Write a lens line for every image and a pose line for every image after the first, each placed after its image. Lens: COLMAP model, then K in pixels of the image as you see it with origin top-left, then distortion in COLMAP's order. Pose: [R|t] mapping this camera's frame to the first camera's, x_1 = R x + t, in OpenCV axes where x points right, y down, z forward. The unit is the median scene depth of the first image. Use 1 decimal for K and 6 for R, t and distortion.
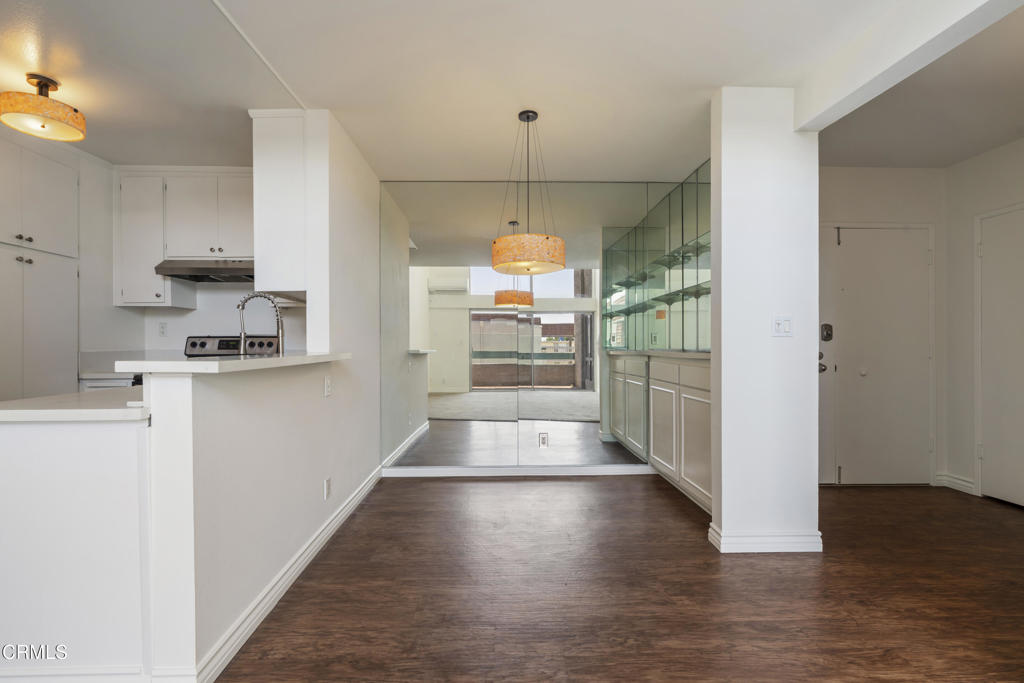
lens RADIAL K [[461.6, 0, 512.0], [0, 461.6, 341.5], [0, 0, 1]] dist [0.000830, 0.000329]
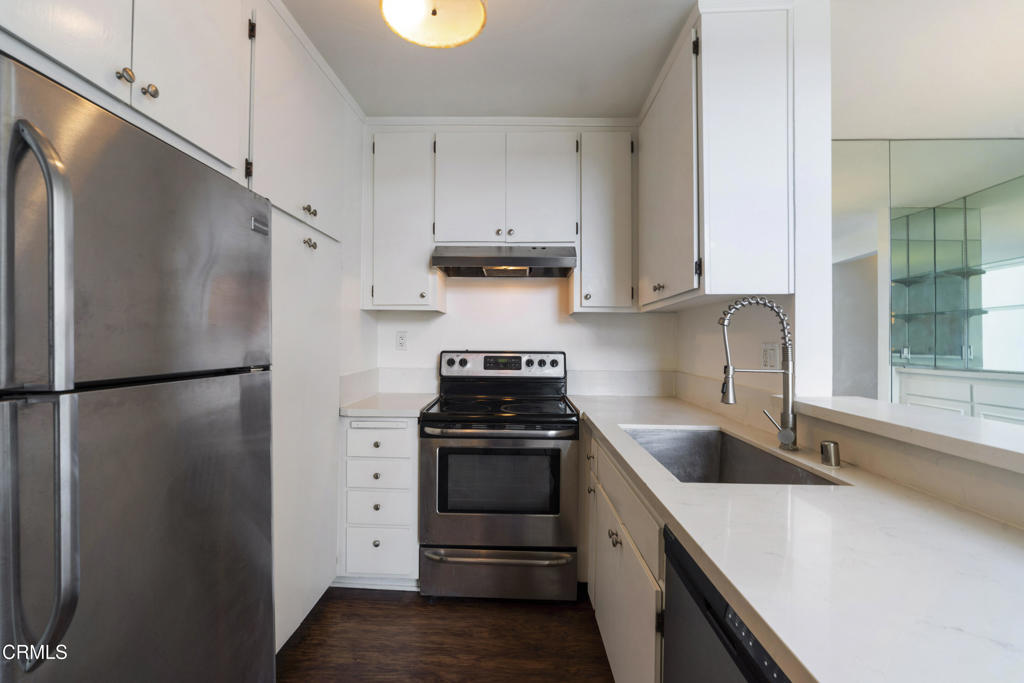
lens RADIAL K [[456.6, 0, 511.5], [0, 456.6, 329.3], [0, 0, 1]] dist [-0.025403, 0.000063]
pose [[0.998617, 0.009498, -0.051710, -0.563276], [-0.010158, 0.999870, -0.012505, -0.037851], [0.051585, 0.013013, 0.998584, 0.284669]]
